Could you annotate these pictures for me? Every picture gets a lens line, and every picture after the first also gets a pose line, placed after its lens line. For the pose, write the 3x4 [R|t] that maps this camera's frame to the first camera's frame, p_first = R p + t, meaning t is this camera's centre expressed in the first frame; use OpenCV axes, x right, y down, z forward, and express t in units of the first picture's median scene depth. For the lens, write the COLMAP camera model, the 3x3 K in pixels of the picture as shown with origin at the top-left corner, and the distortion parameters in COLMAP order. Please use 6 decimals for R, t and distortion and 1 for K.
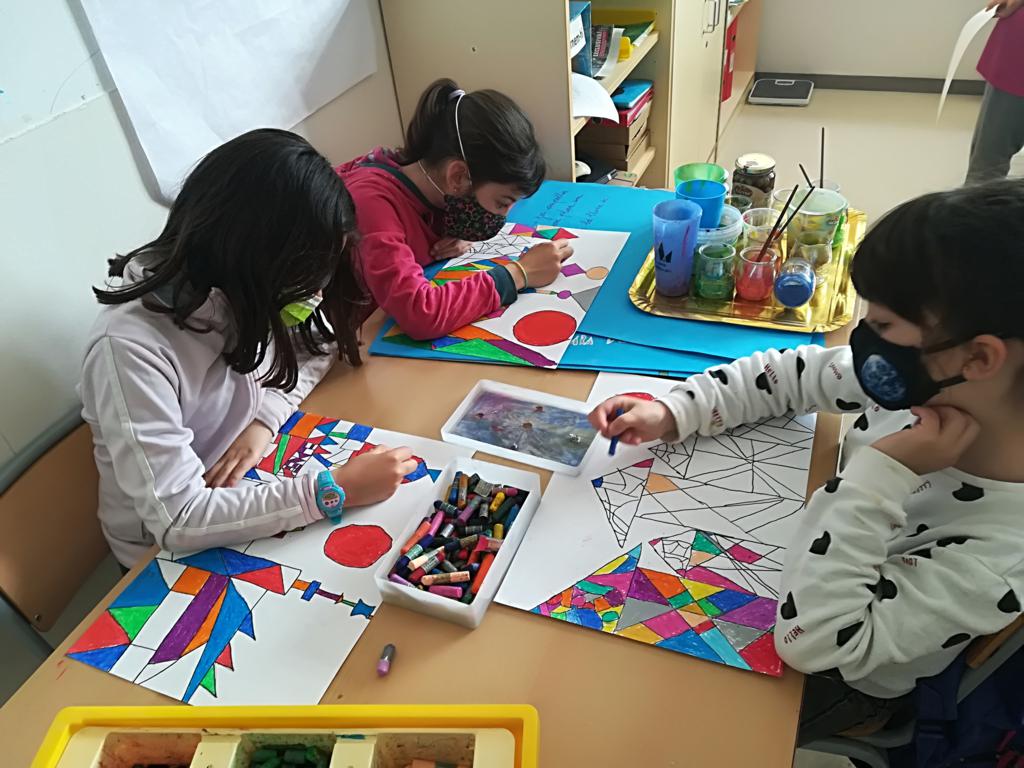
lens RADIAL K [[796.0, 0, 512.2], [0, 796.0, 367.4], [0, 0, 1]] dist [0.061899, -0.085039]
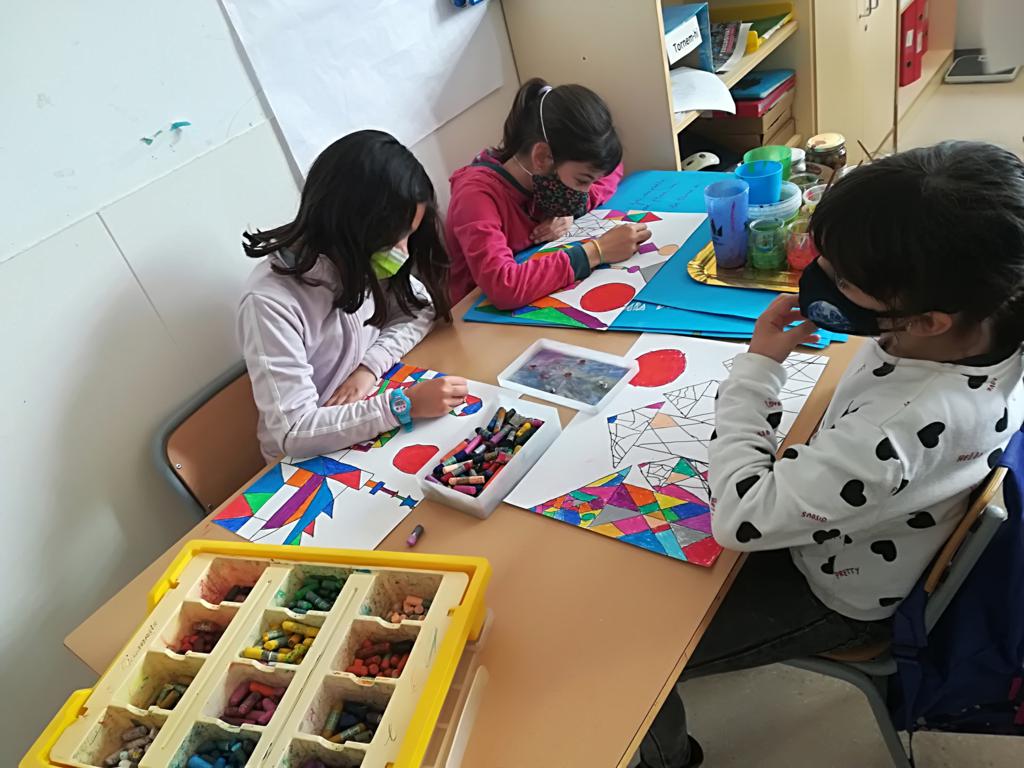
lens RADIAL K [[796.0, 0, 512.2], [0, 796.0, 367.4], [0, 0, 1]] dist [0.061899, -0.085039]
pose [[0.959976, 0.015635, -0.279645, 0.262769], [-0.018089, 0.999817, -0.006195, 0.069154], [0.279497, 0.011006, 0.960083, -0.157700]]
